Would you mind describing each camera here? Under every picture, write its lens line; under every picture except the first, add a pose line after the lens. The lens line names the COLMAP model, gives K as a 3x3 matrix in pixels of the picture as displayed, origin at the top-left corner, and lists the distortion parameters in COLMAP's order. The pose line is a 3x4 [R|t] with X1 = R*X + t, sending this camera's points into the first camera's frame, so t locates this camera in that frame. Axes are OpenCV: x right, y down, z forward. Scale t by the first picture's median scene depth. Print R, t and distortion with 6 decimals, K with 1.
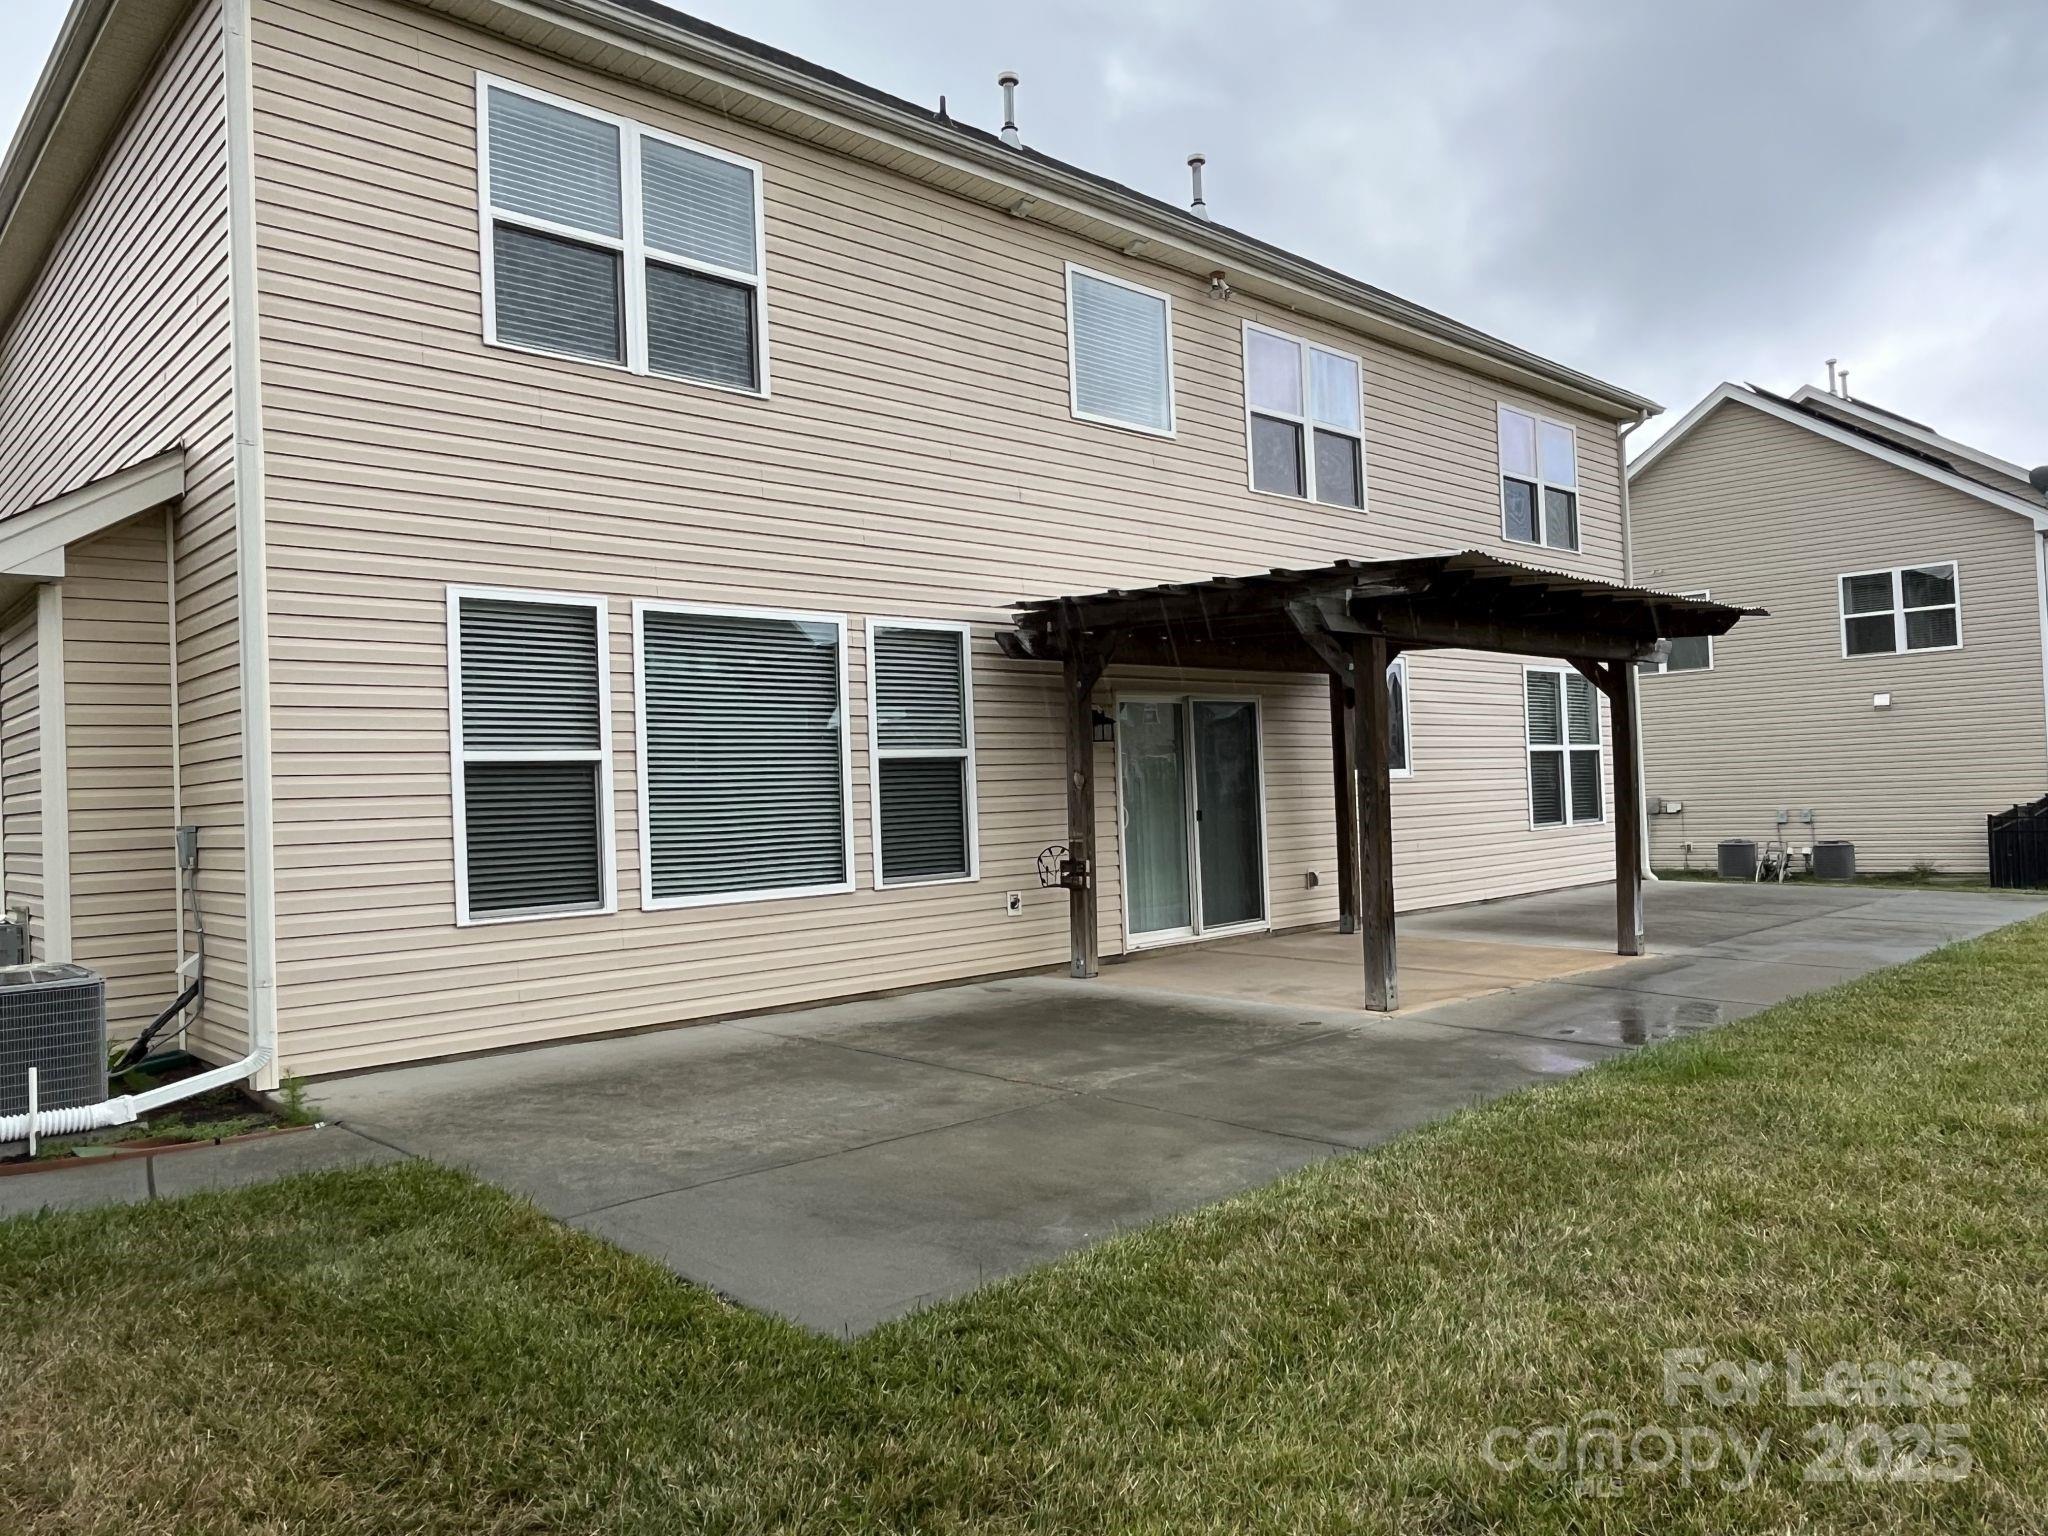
lens RADIAL K [[1398.0, 0, 1024.0], [0, 1398.0, 768.0], [0, 0, 1]] dist [-0.006250, -0.000972]
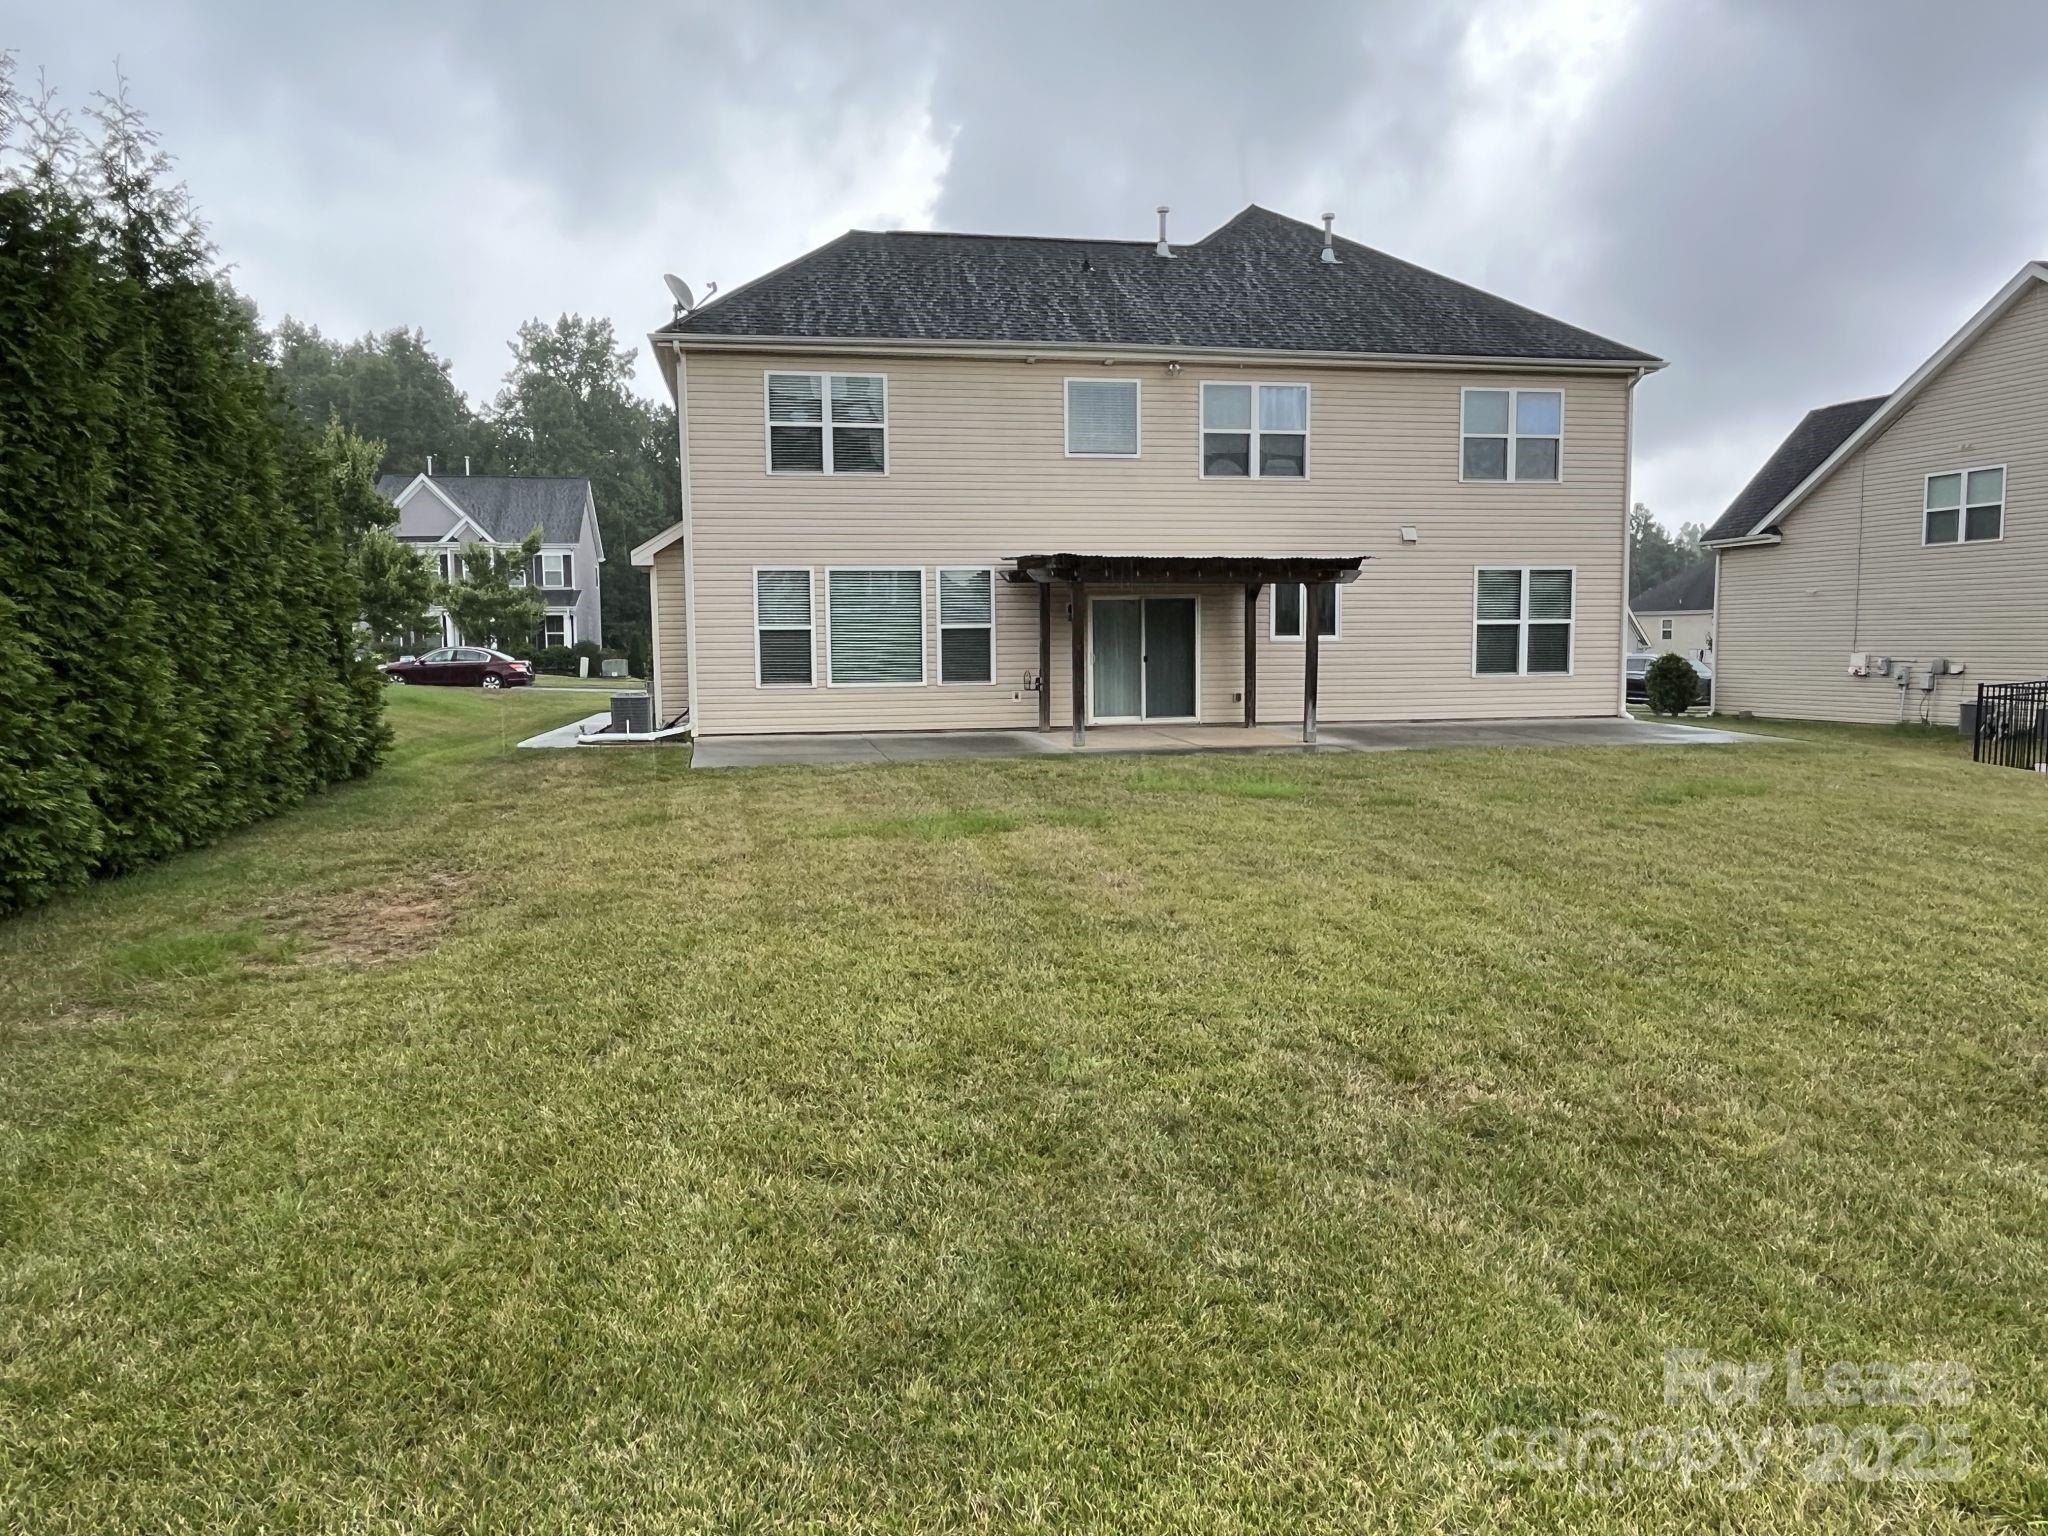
lens RADIAL K [[1398.0, 0, 1024.0], [0, 1398.0, 768.0], [0, 0, 1]] dist [-0.006250, -0.000972]
pose [[0.821349, 0.088001, -0.563597, 1.255199], [-0.011467, 0.990376, 0.137928, -0.093695], [0.570311, -0.106824, 0.814453, -0.773197]]
